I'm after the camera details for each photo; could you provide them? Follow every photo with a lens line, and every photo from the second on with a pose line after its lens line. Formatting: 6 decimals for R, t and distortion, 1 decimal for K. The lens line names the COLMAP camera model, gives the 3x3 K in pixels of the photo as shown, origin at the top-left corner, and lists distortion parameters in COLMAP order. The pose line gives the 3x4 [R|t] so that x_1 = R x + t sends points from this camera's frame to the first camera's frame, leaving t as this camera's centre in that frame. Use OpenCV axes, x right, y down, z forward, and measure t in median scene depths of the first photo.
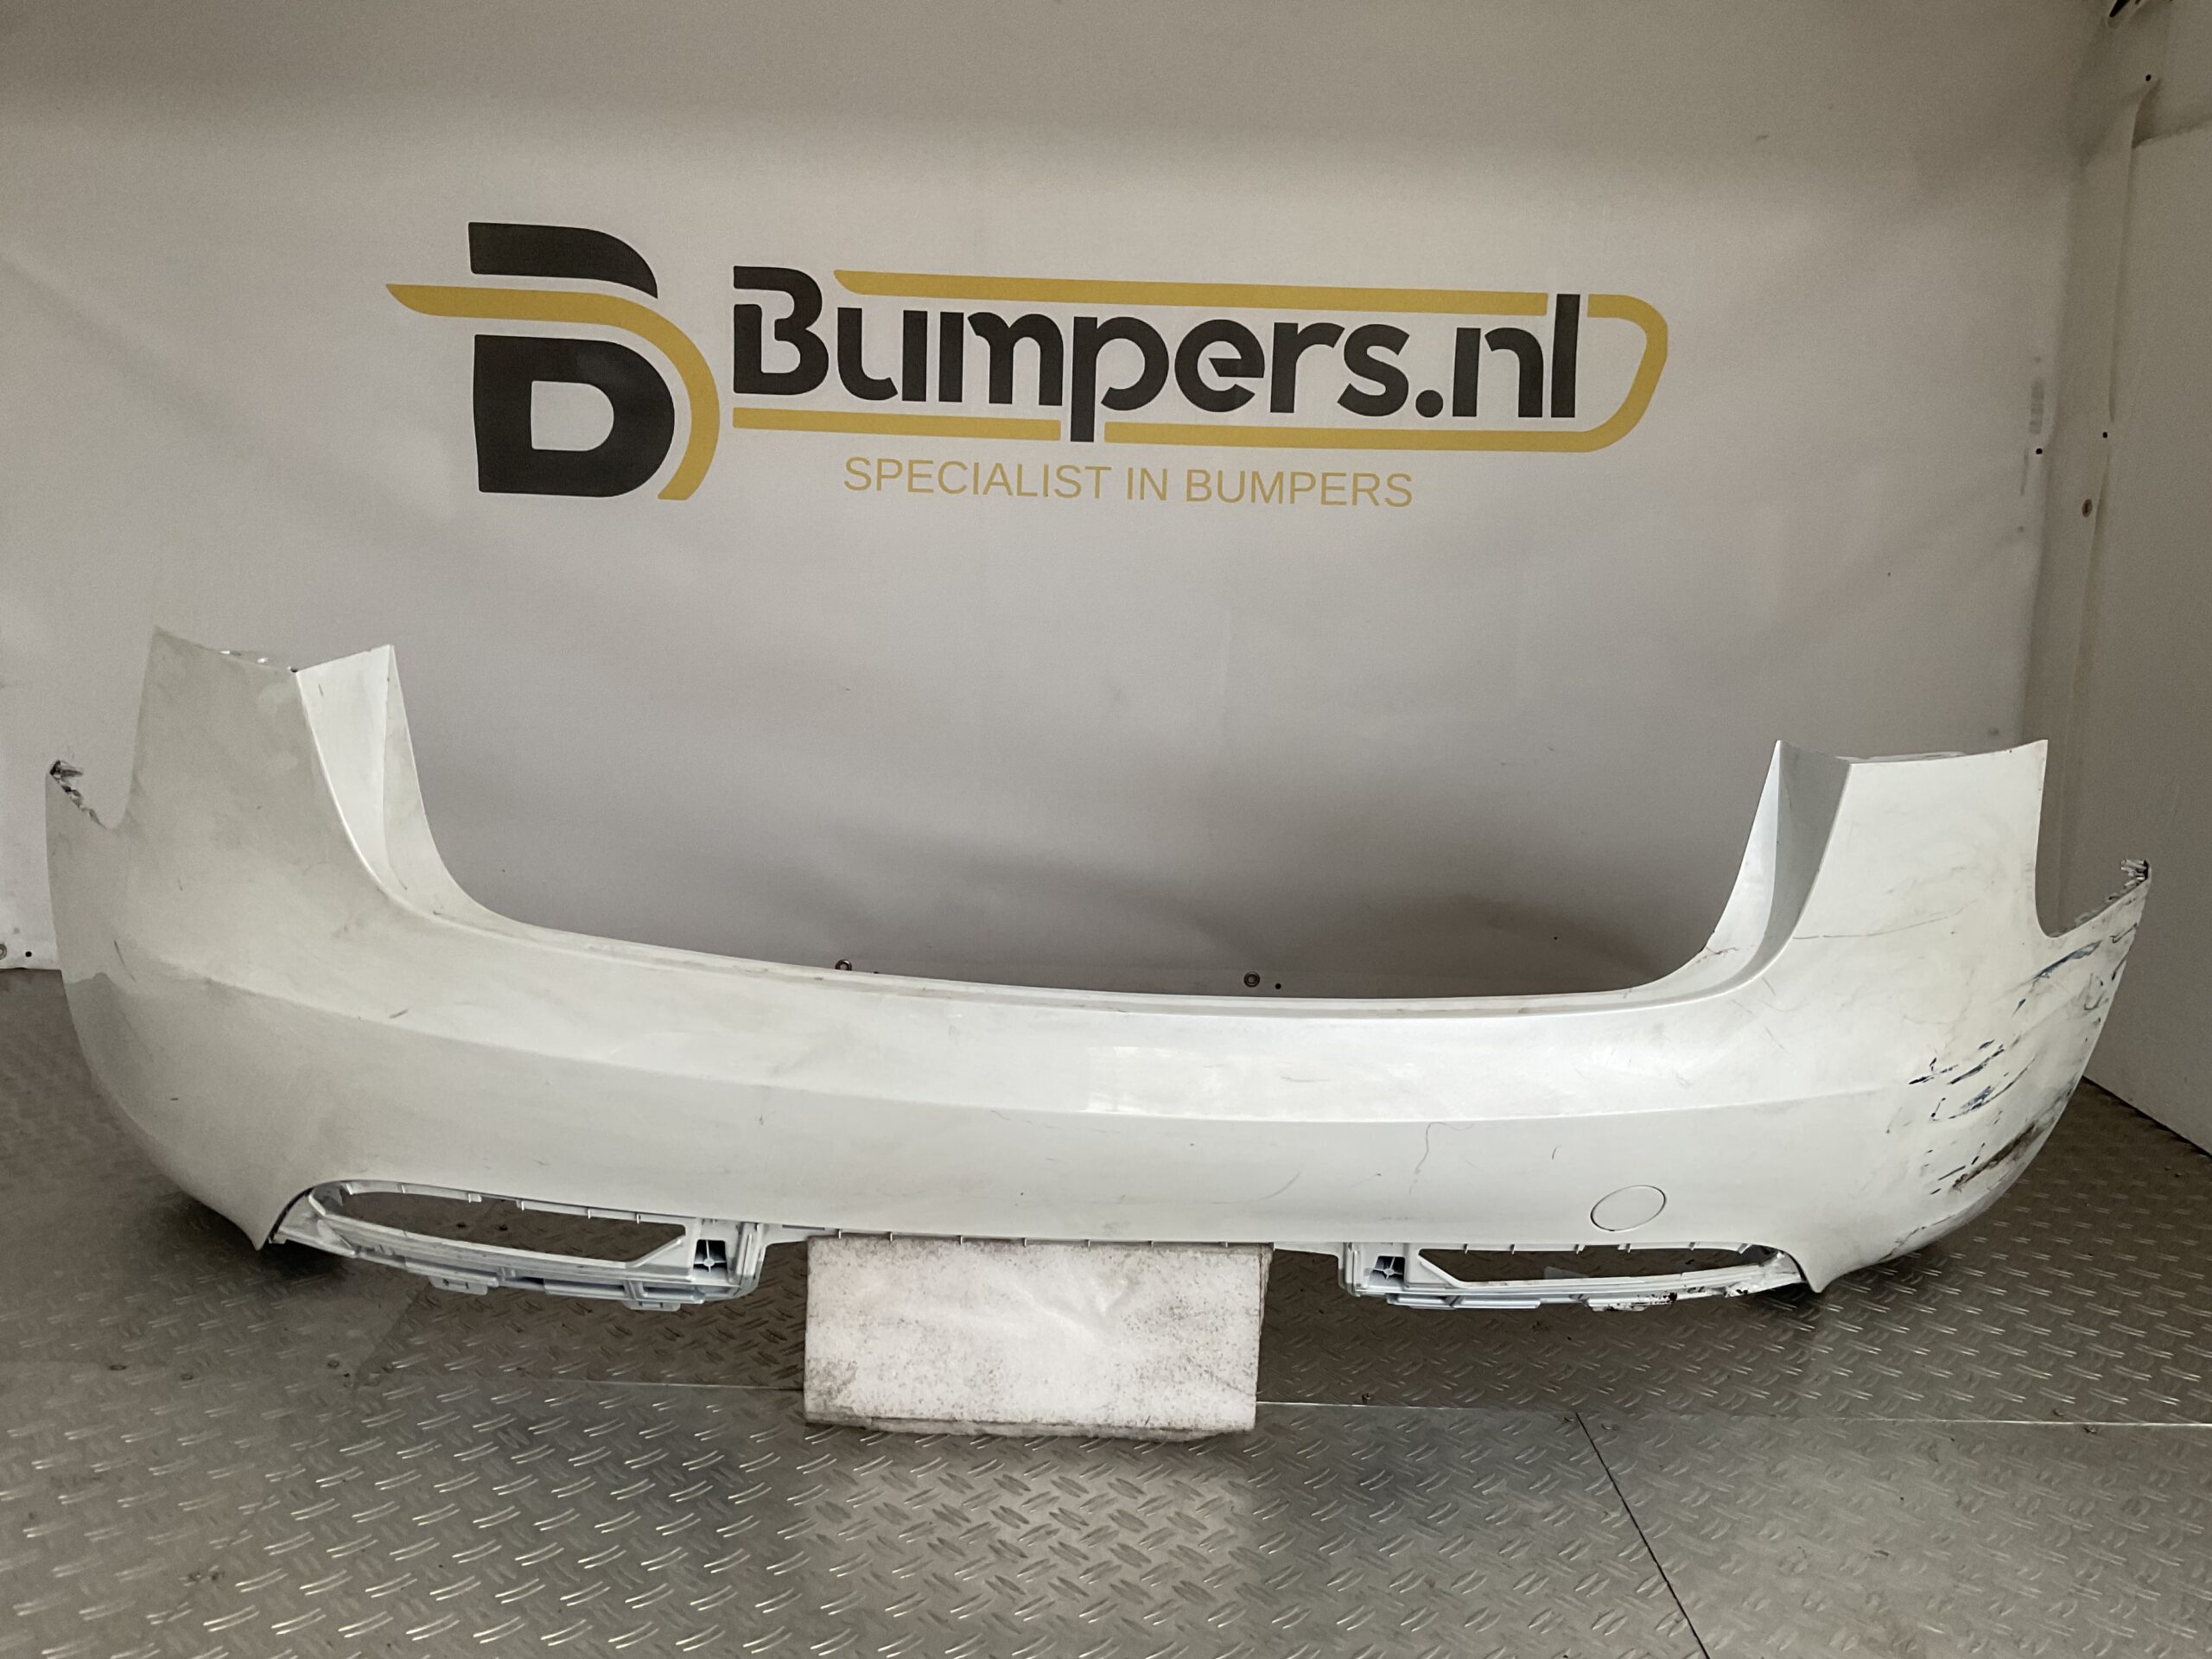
lens RADIAL K [[1818.5, 0, 1095.7], [0, 1818.5, 818.9], [0, 0, 1]] dist [0.125911, -0.260390]
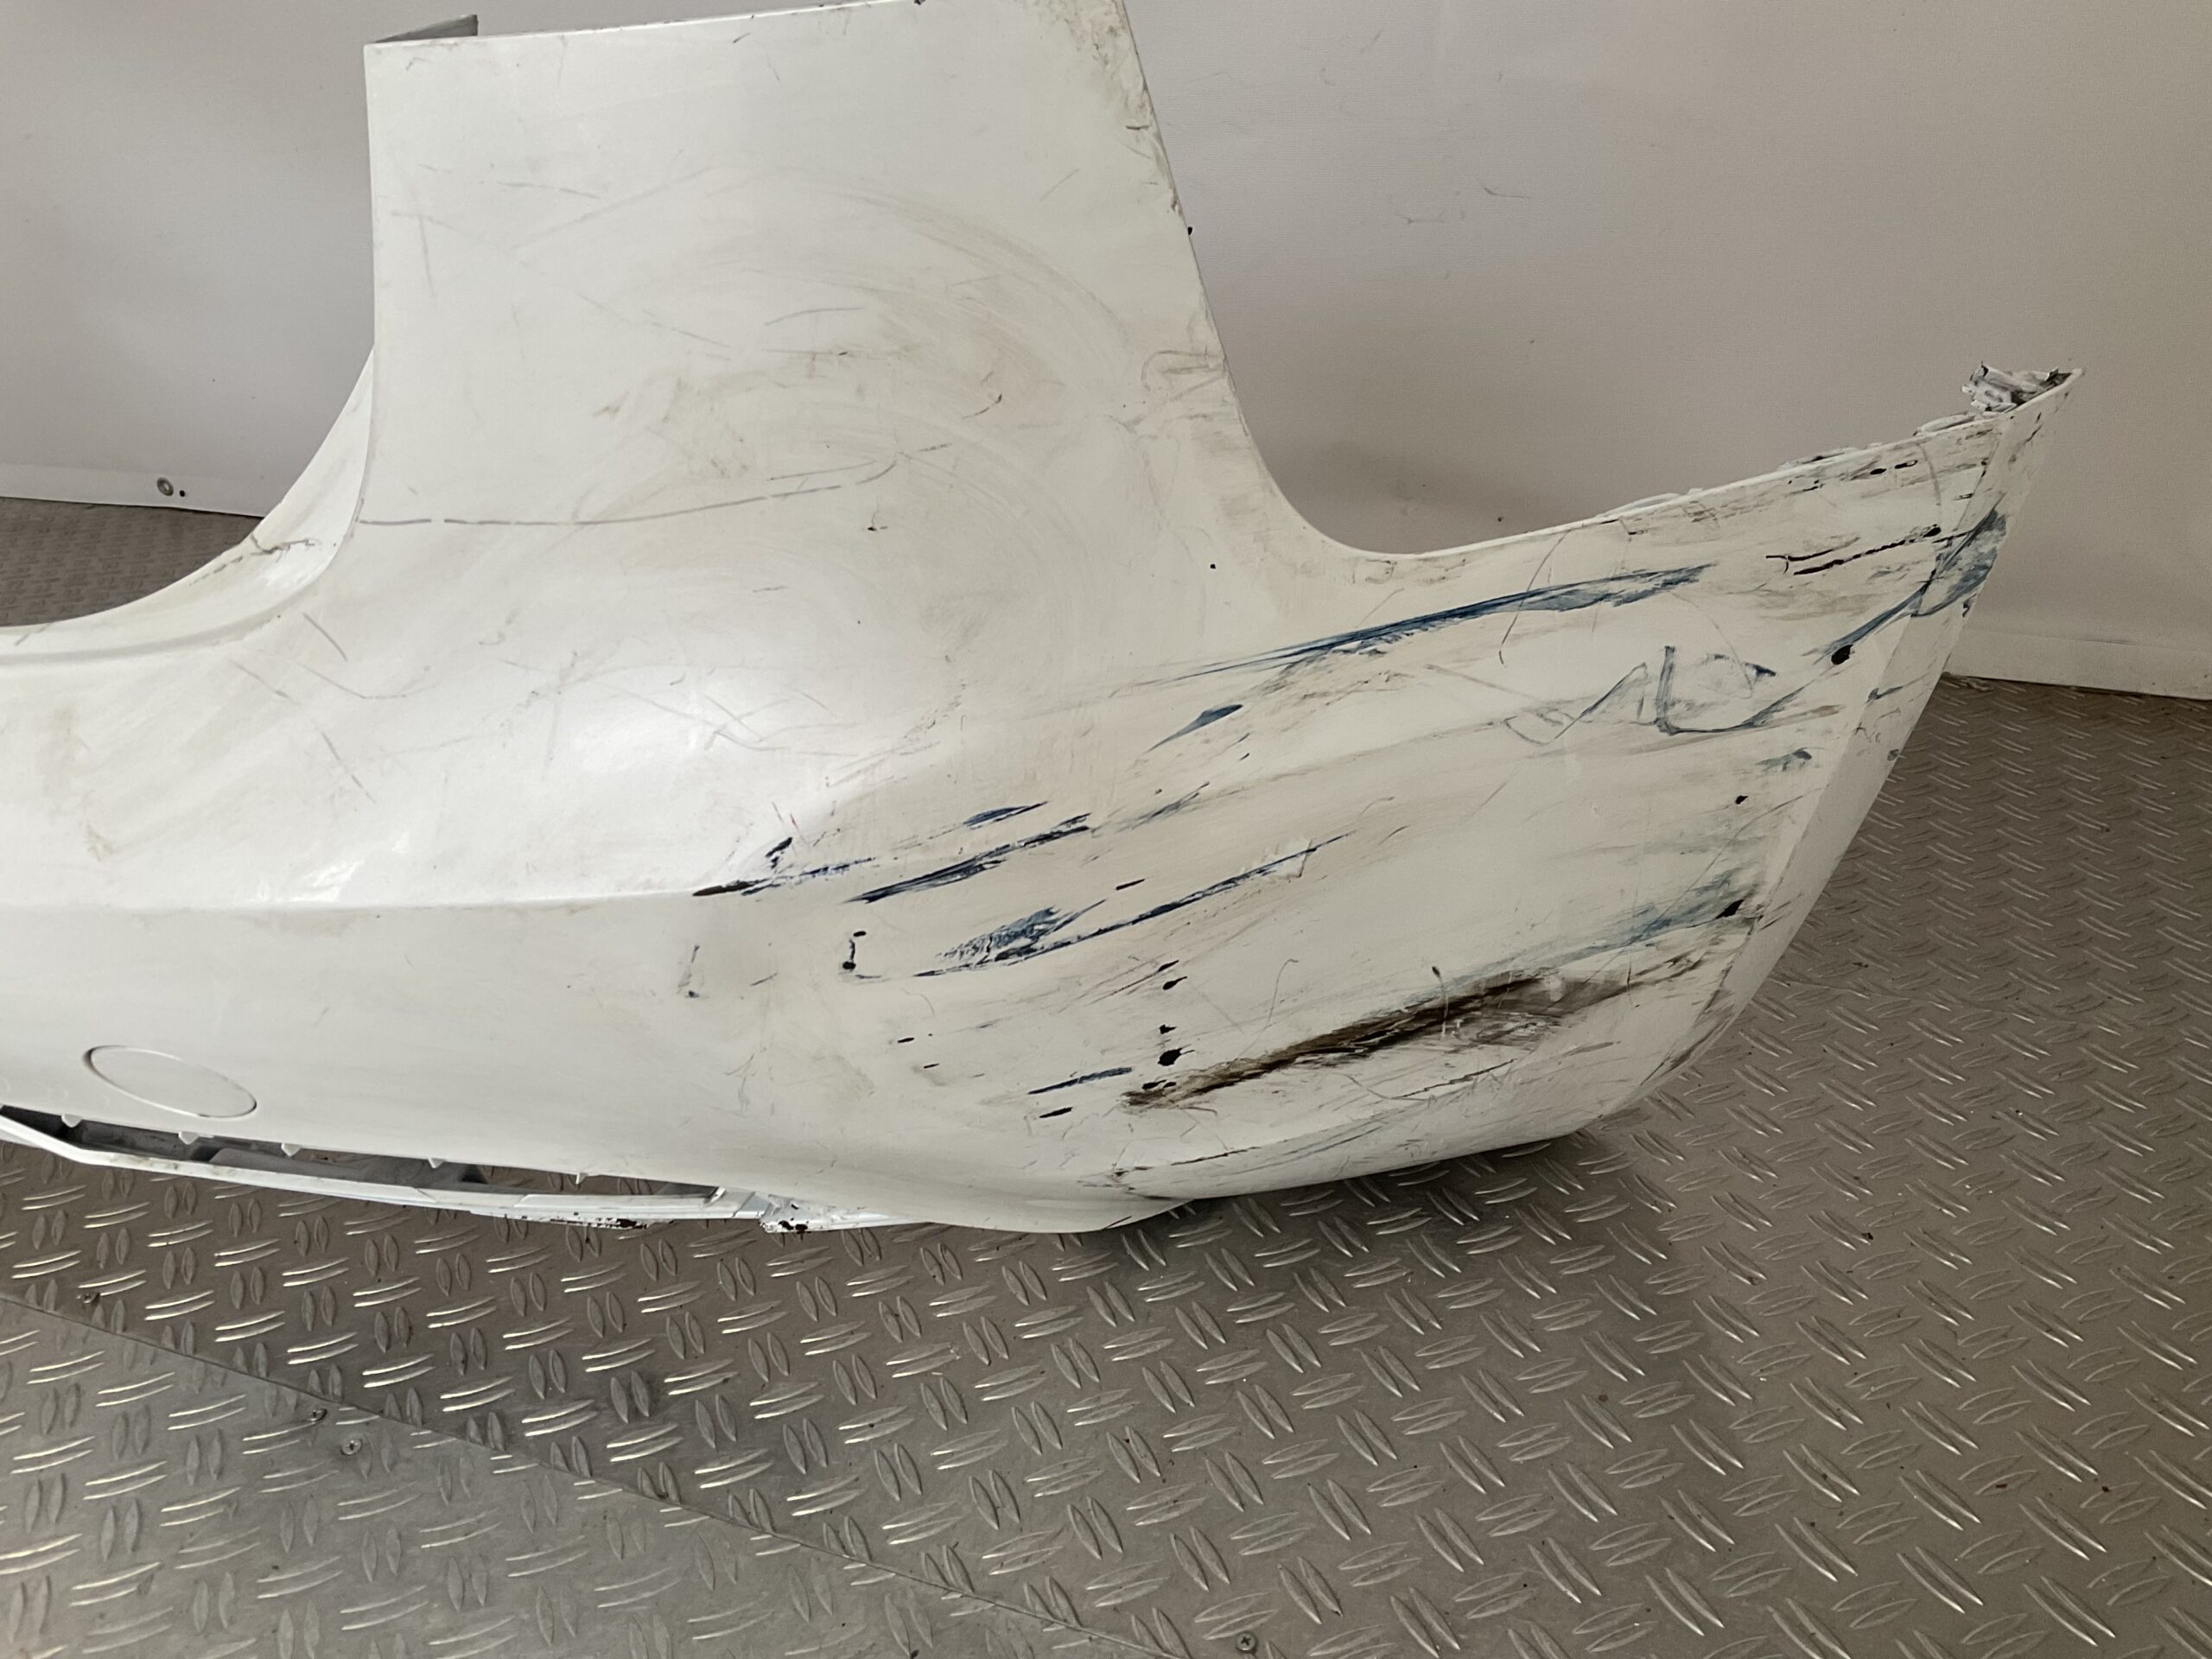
lens RADIAL K [[1833.1, 0, 1096.5], [0, 1833.1, 827.3], [0, 0, 1]] dist [0.118940, -0.271349]
pose [[0.920804, 0.104065, -0.375887, 0.384845], [-0.009291, 0.969327, 0.245598, 0.015534], [0.389915, -0.222655, 0.893527, 0.382233]]
